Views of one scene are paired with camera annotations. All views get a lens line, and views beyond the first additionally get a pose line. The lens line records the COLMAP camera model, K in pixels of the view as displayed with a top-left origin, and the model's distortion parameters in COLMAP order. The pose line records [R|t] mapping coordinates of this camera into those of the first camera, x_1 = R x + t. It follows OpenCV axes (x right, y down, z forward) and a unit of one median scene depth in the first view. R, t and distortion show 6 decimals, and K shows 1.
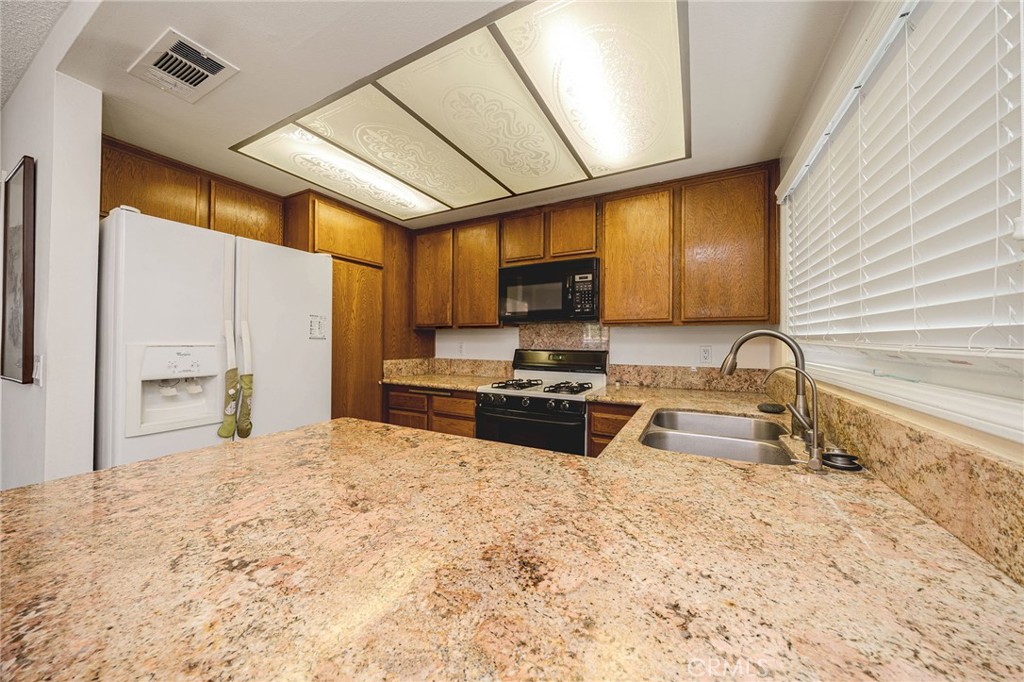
lens RADIAL K [[349.1, 0, 511.1], [0, 349.1, 337.3], [0, 0, 1]] dist [-0.005875, -0.000022]
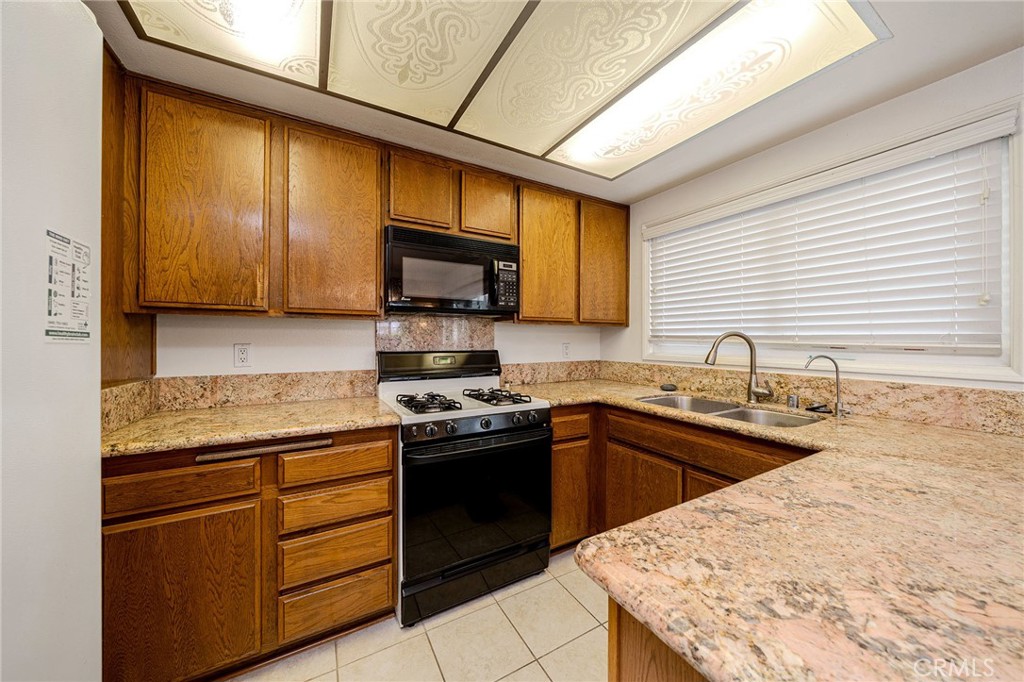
lens RADIAL K [[349.1, 0, 511.1], [0, 349.1, 337.3], [0, 0, 1]] dist [-0.005875, -0.000022]
pose [[0.530419, 0.000918, 0.847735, -0.519969], [-0.008491, 0.999955, 0.004231, 0.001571], [-0.847693, -0.009443, 0.530403, 0.536390]]
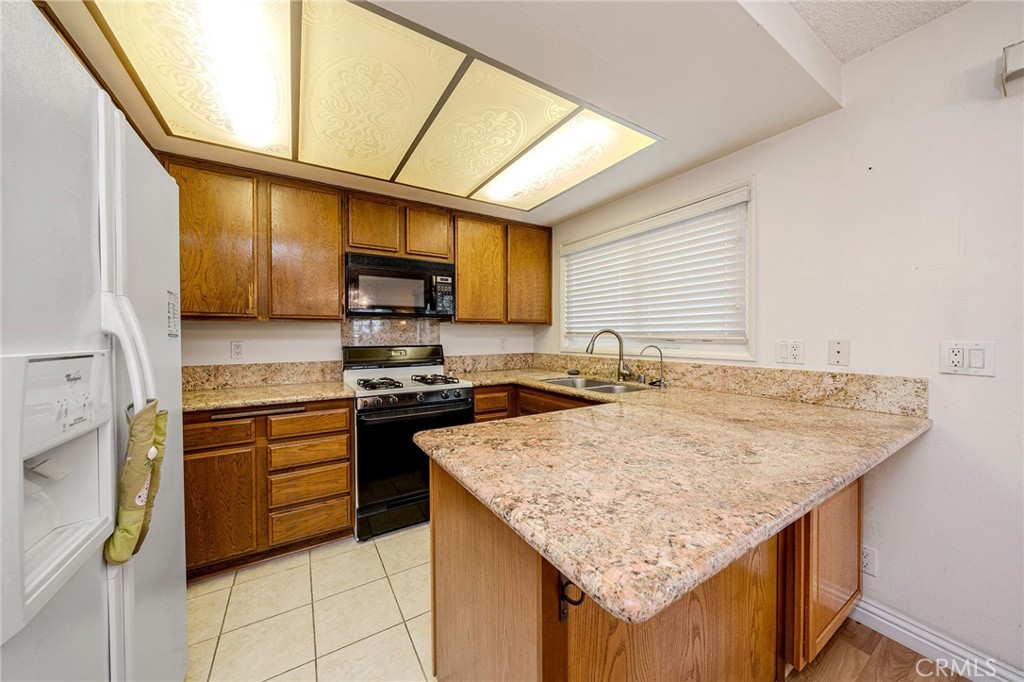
lens RADIAL K [[351.1, 0, 511.6], [0, 351.1, 337.6], [0, 0, 1]] dist [-0.005588, -0.000197]
pose [[0.500835, -0.012000, 0.865460, -0.661302], [-0.000431, 0.999900, 0.014114, -0.001219], [-0.865543, -0.007442, 0.500780, 0.250435]]
